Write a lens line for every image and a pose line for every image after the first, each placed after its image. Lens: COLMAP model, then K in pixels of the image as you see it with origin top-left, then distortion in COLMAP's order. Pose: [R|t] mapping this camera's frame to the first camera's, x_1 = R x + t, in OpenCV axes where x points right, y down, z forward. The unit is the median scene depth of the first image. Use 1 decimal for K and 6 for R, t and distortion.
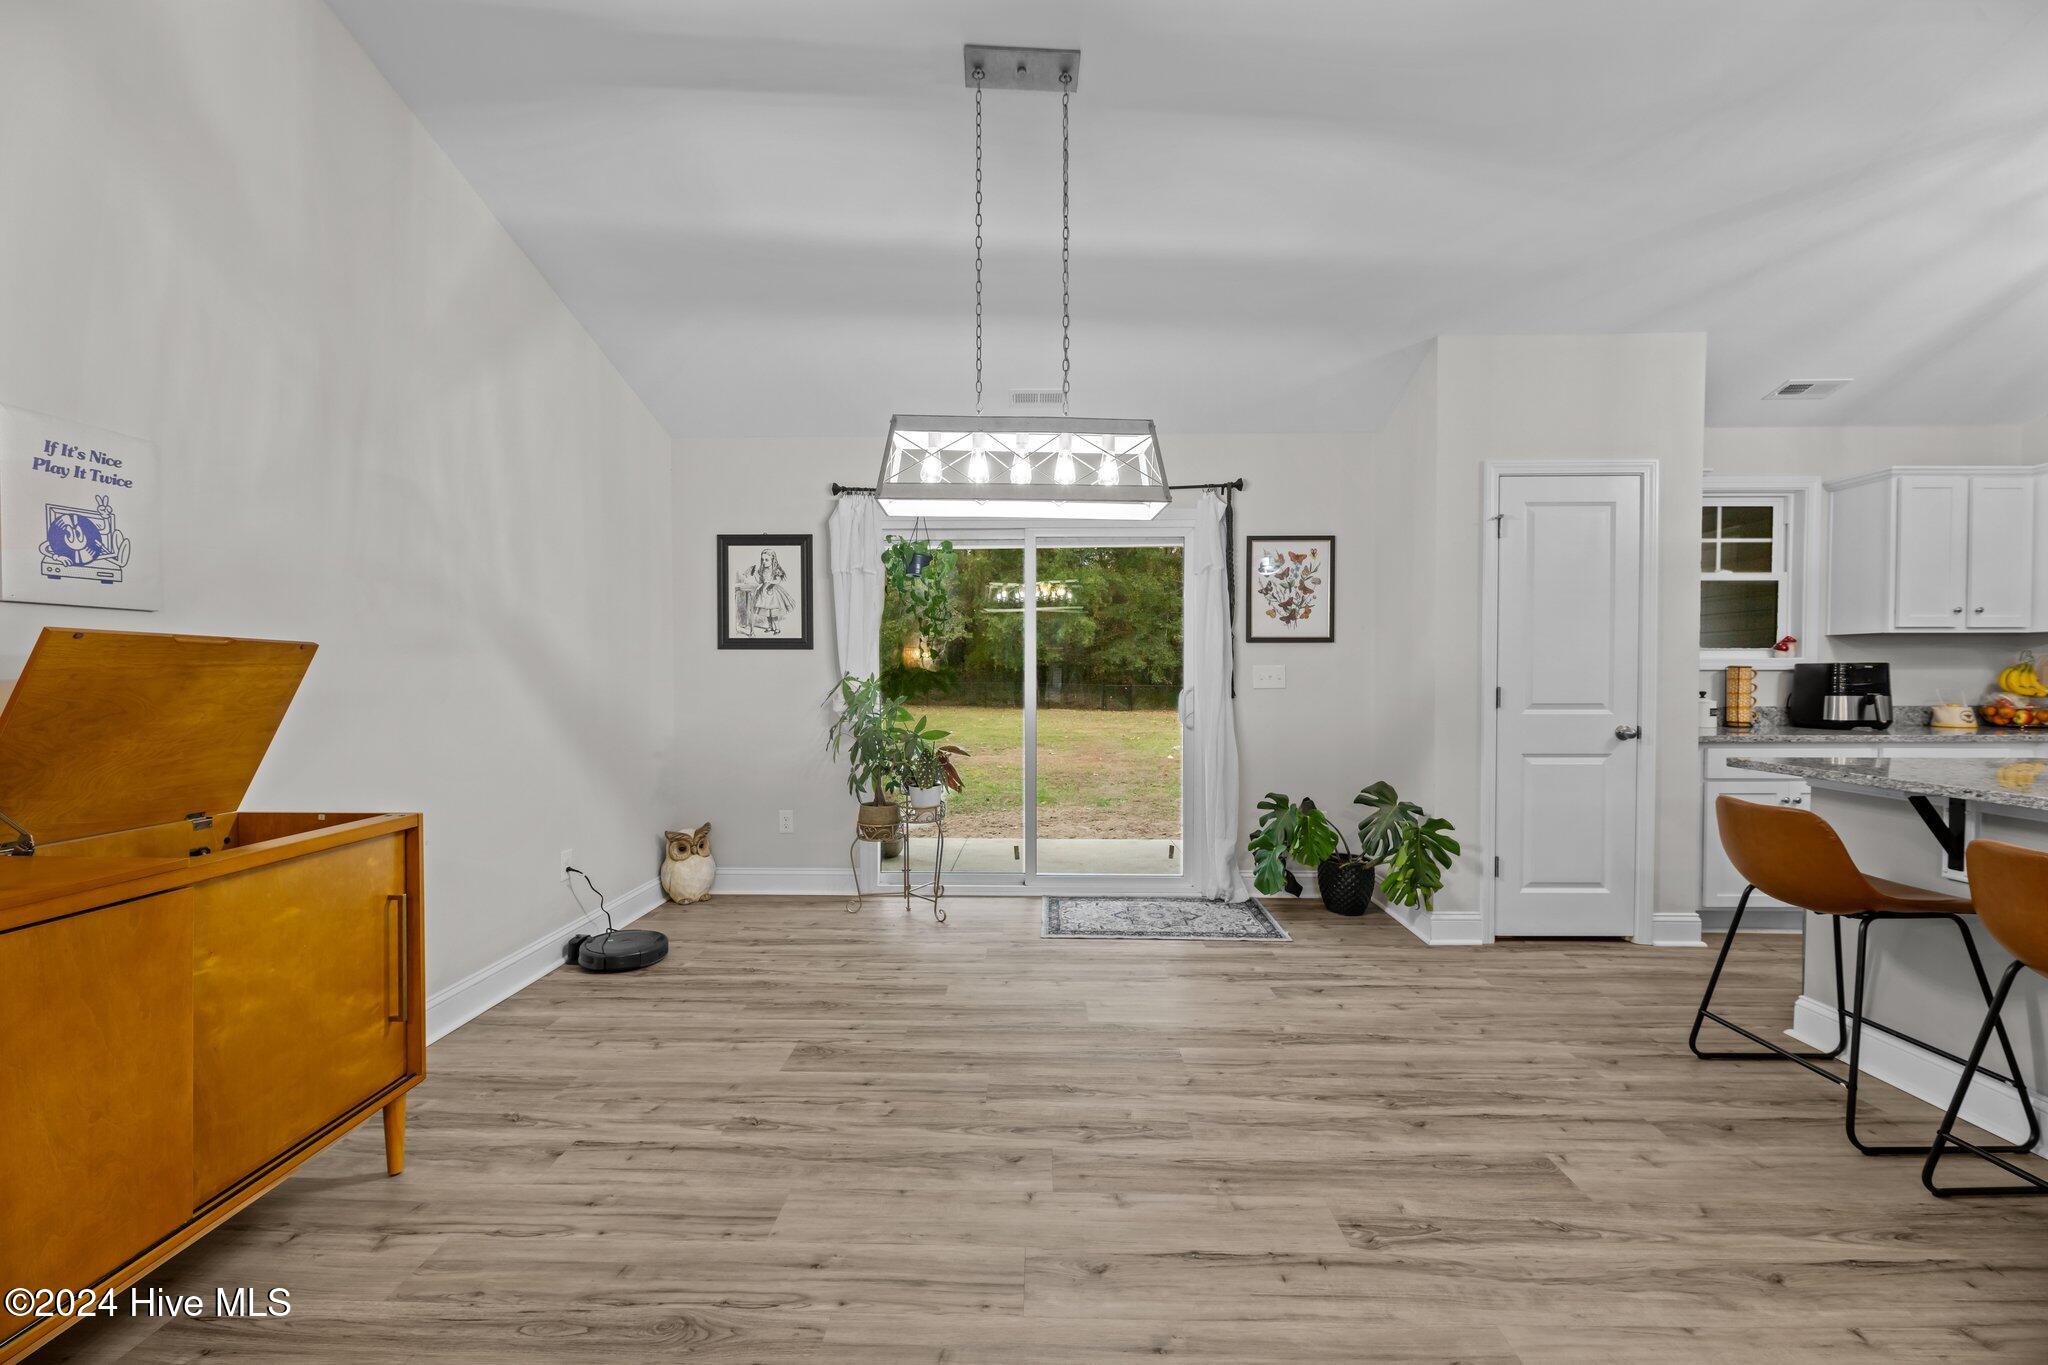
lens RADIAL K [[830.4, 0, 1027.7], [0, 830.4, 693.9], [0, 0, 1]] dist [-0.003158, -0.000171]
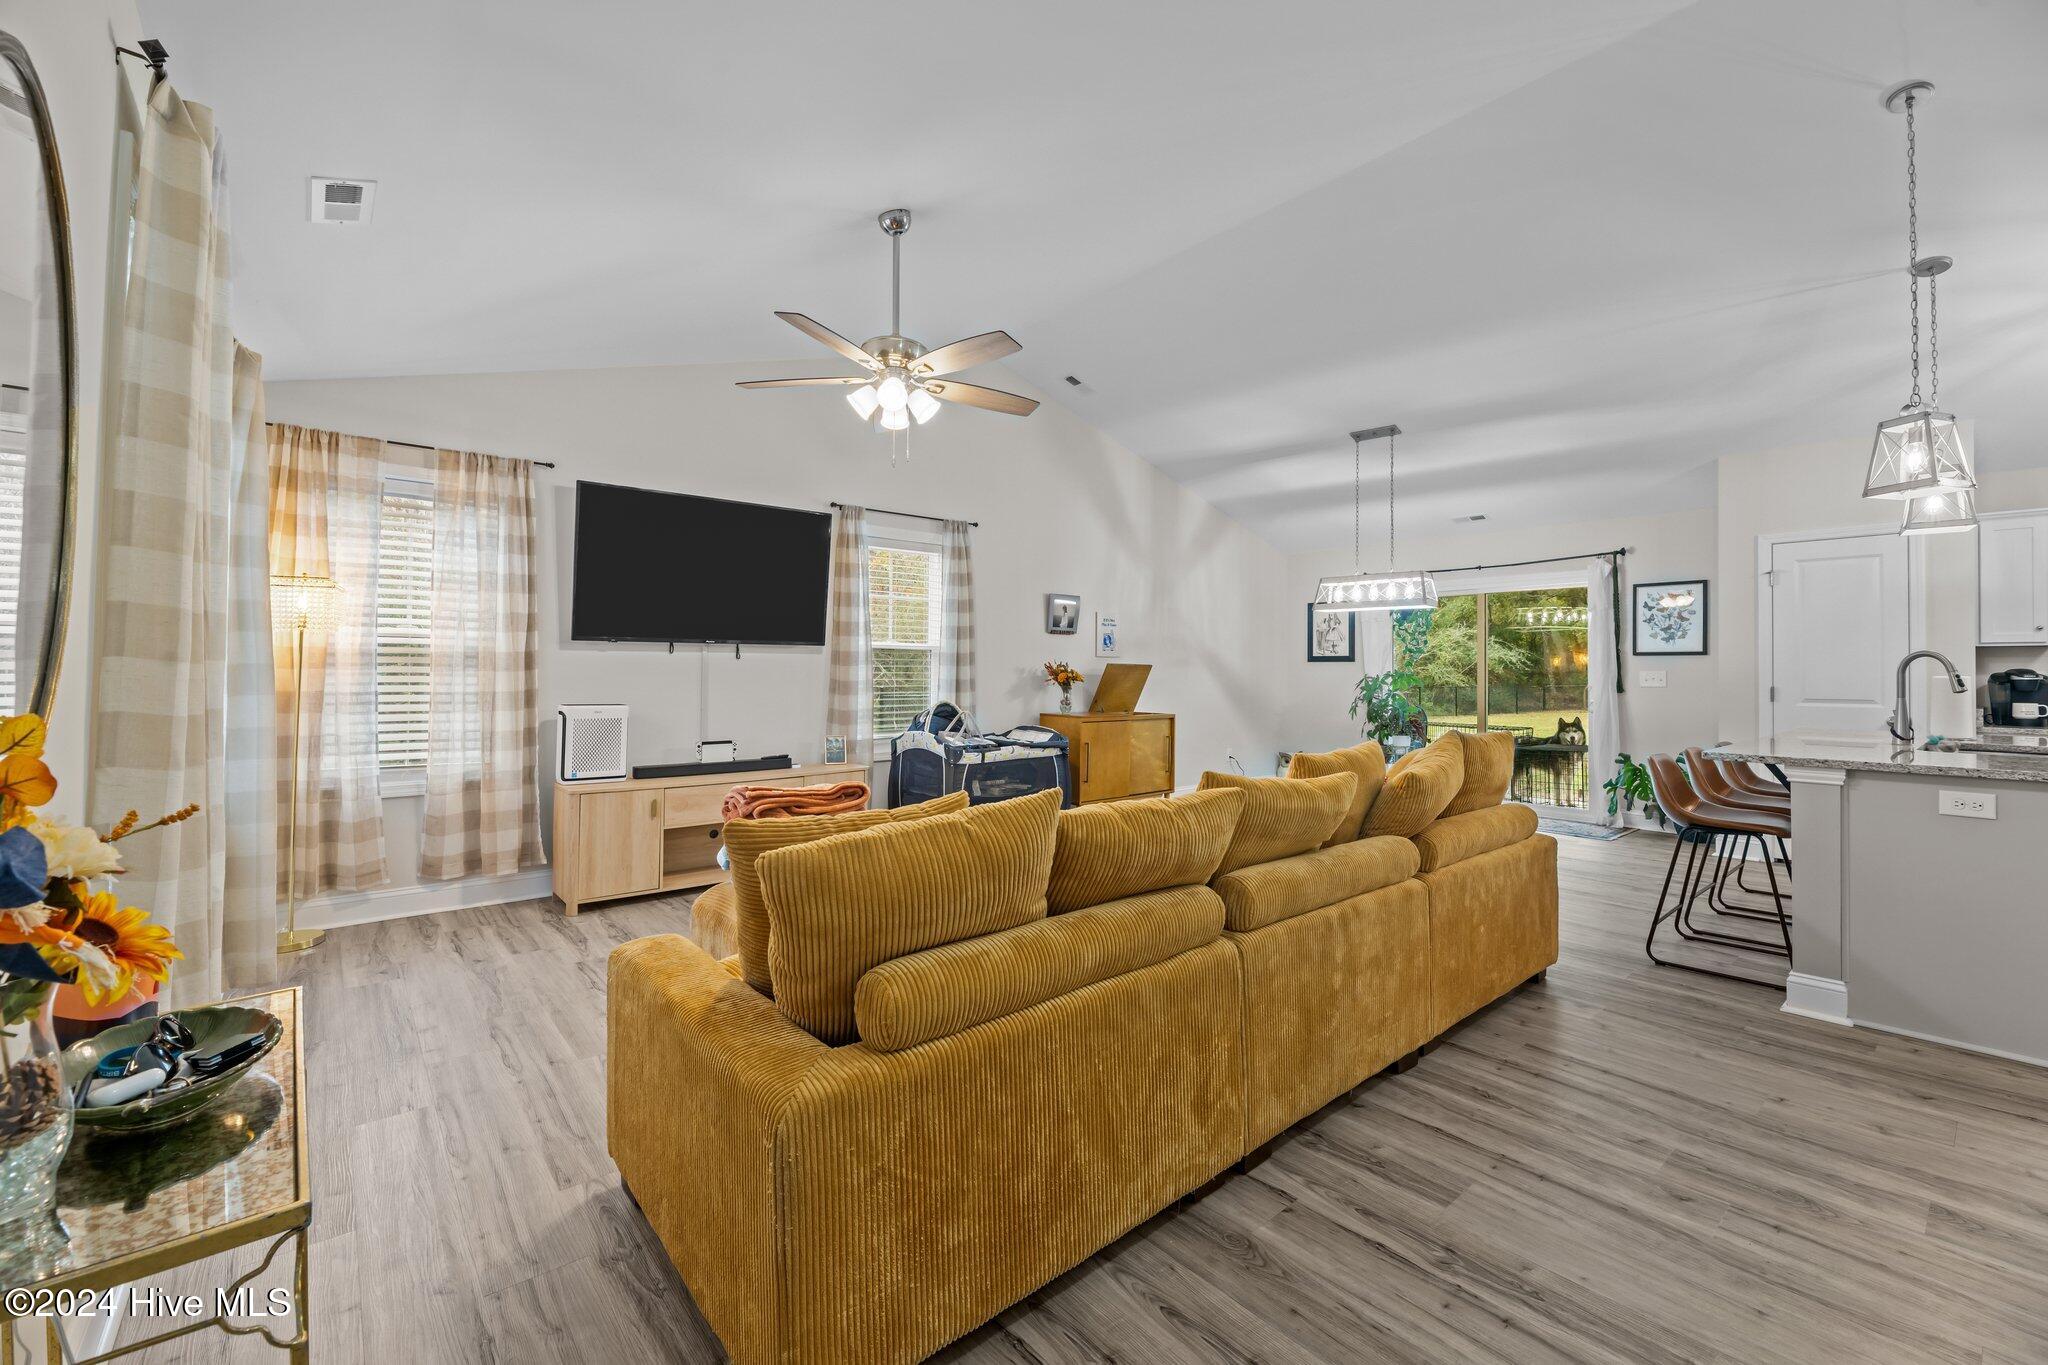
lens RADIAL K [[830.4, 0, 1026.0], [0, 830.4, 673.3], [0, 0, 1]] dist [-0.003158, -0.000171]
pose [[0.666448, 0.005981, -0.745528, 0.782680], [-0.024745, 0.999594, -0.014101, 0.021210], [0.745141, 0.027846, 0.666325, -0.966127]]
